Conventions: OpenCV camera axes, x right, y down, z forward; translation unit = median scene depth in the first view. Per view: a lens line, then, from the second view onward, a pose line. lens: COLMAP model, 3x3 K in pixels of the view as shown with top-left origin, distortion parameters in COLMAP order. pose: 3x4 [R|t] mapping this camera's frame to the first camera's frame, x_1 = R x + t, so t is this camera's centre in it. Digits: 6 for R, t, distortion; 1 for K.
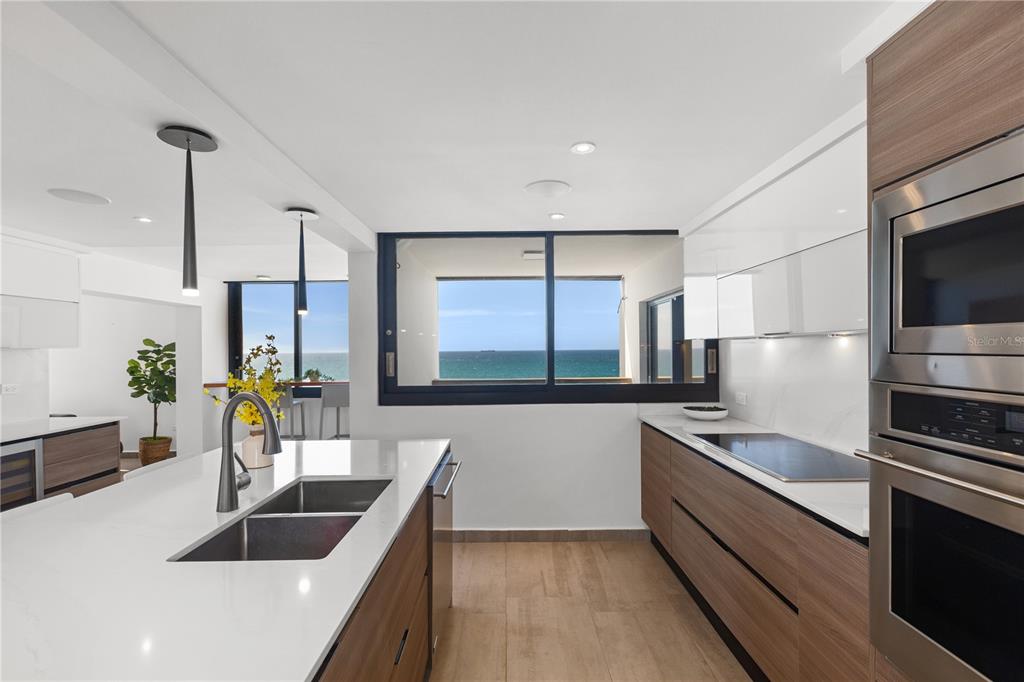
lens RADIAL K [[458.9, 0, 509.5], [0, 458.9, 348.4], [0, 0, 1]] dist [-0.001693, 0.000796]
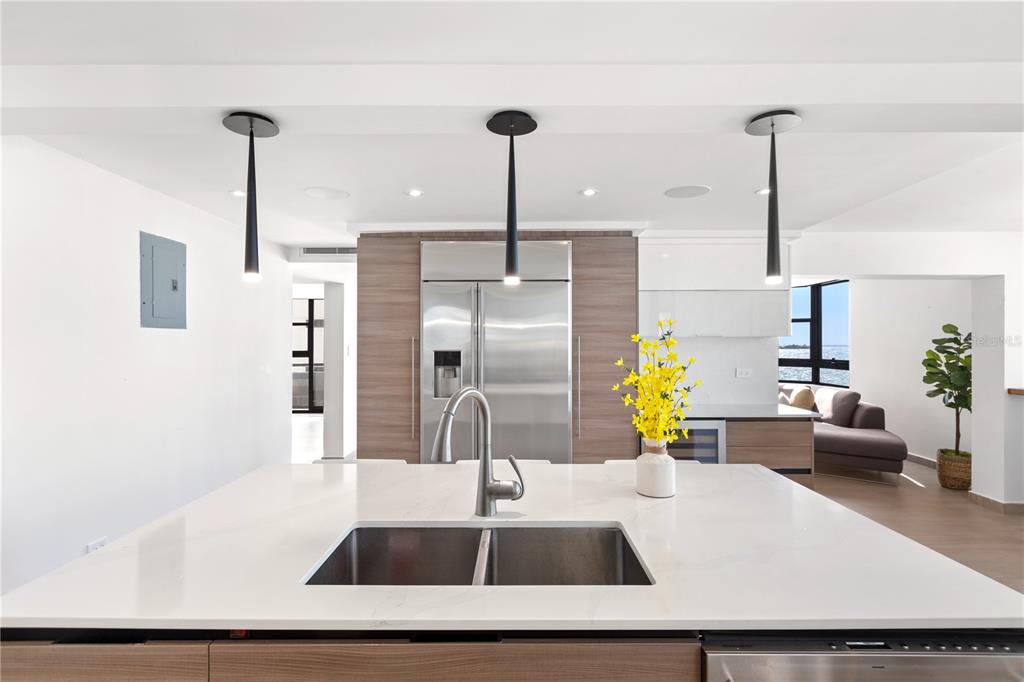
lens RADIAL K [[523.4, 0, 515.5], [0, 523.4, 342.2], [0, 0, 1]] dist [-0.005477, -0.000744]
pose [[-0.012940, 0.011723, -0.999848, 0.114932], [0.001639, 0.999930, 0.011703, -0.001758], [0.999915, -0.001487, -0.012959, 0.273578]]
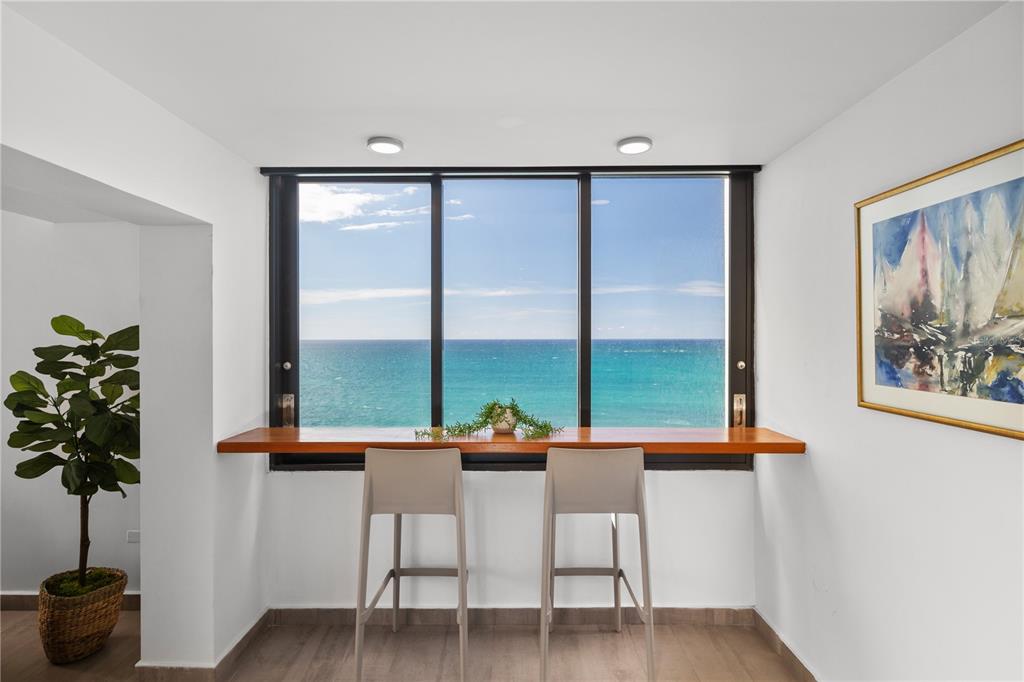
lens RADIAL K [[551.7, 0, 513.7], [0, 551.7, 339.3], [0, 0, 1]] dist [-0.002589, -0.000141]
pose [[0.999907, 0.009675, -0.009587, -0.426509], [-0.009604, 0.999926, 0.007422, -0.008654], [0.009658, -0.007329, 0.999927, 0.565203]]
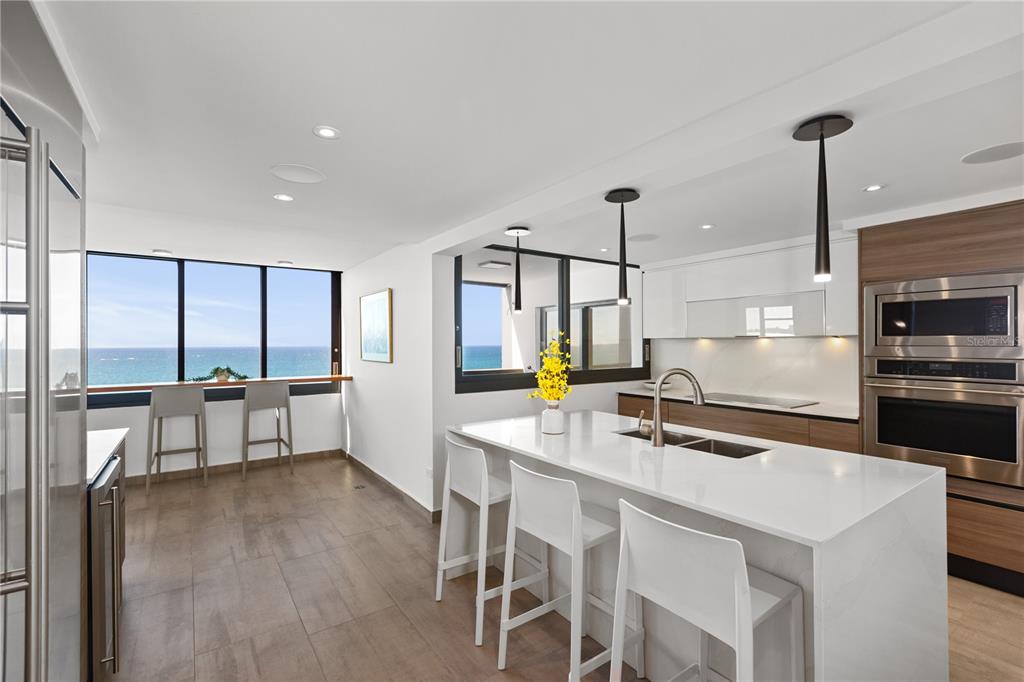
lens RADIAL K [[458.9, 0, 509.7], [0, 458.9, 339.3], [0, 0, 1]] dist [-0.001693, 0.000796]
pose [[0.820759, 0.012518, 0.571137, -0.489906], [-0.005096, 0.999881, -0.014592, 0.004694], [-0.571252, 0.009066, 0.820725, 0.006055]]
